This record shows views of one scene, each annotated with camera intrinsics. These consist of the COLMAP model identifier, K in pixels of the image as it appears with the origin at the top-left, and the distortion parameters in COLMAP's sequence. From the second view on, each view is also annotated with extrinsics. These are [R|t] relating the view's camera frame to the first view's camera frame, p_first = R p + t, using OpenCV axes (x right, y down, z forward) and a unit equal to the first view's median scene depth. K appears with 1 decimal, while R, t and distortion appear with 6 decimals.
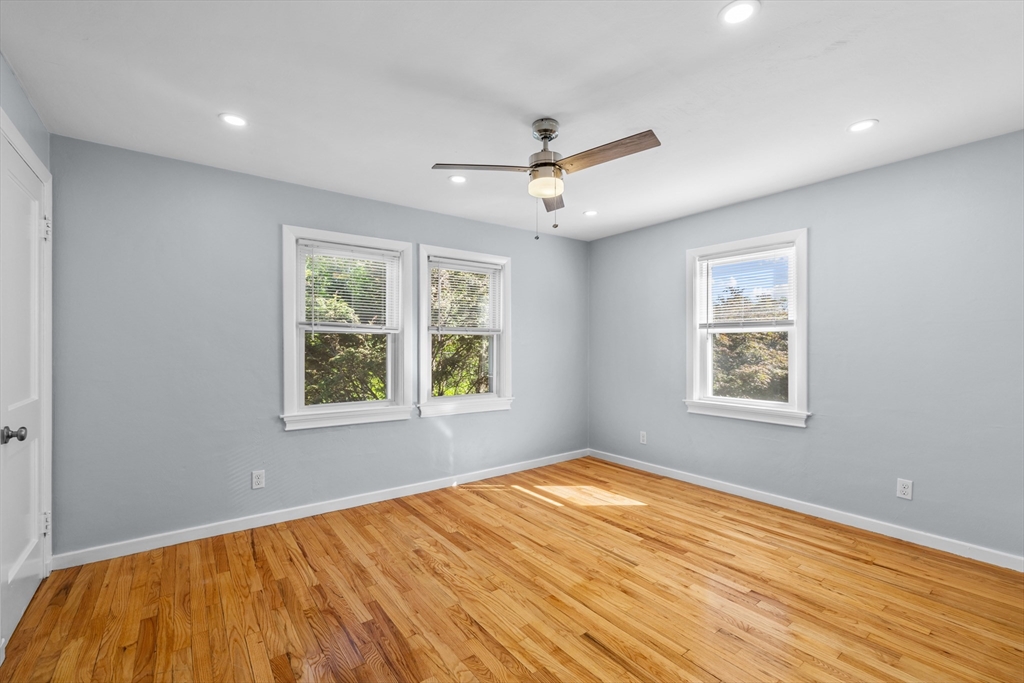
lens RADIAL K [[442.5, 0, 511.7], [0, 442.5, 346.2], [0, 0, 1]] dist [0.002064, 0.000985]
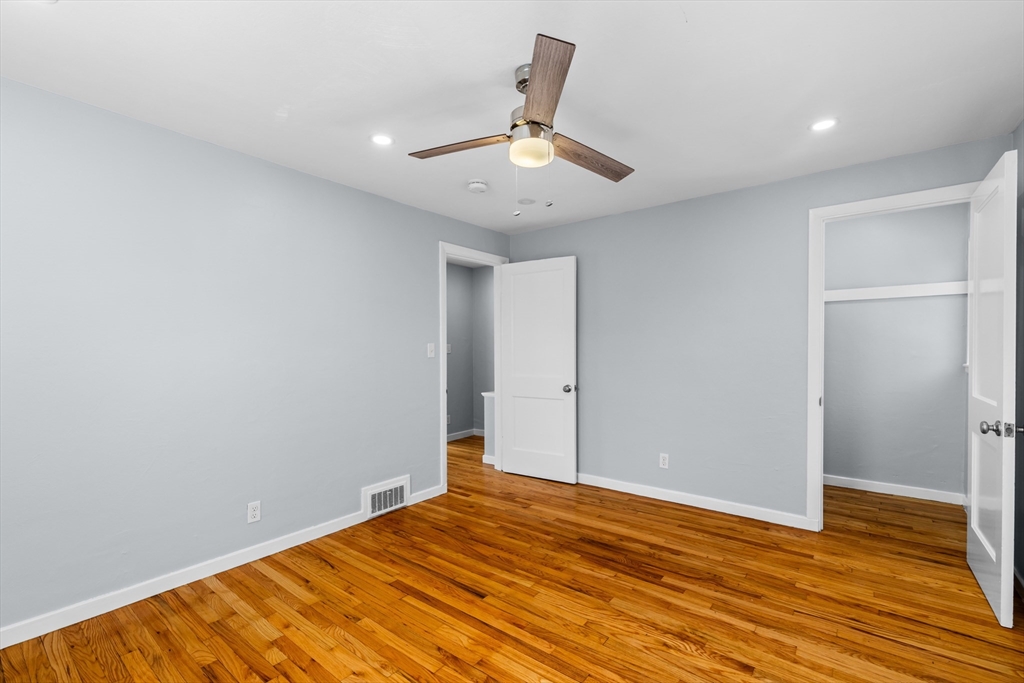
lens RADIAL K [[442.5, 0, 511.7], [0, 442.5, 346.2], [0, 0, 1]] dist [0.002064, 0.000985]
pose [[-0.964301, 0.000969, -0.264807, 0.338392], [0.002947, 0.999971, -0.007073, -0.000603], [0.264793, -0.007601, -0.964275, 1.805297]]
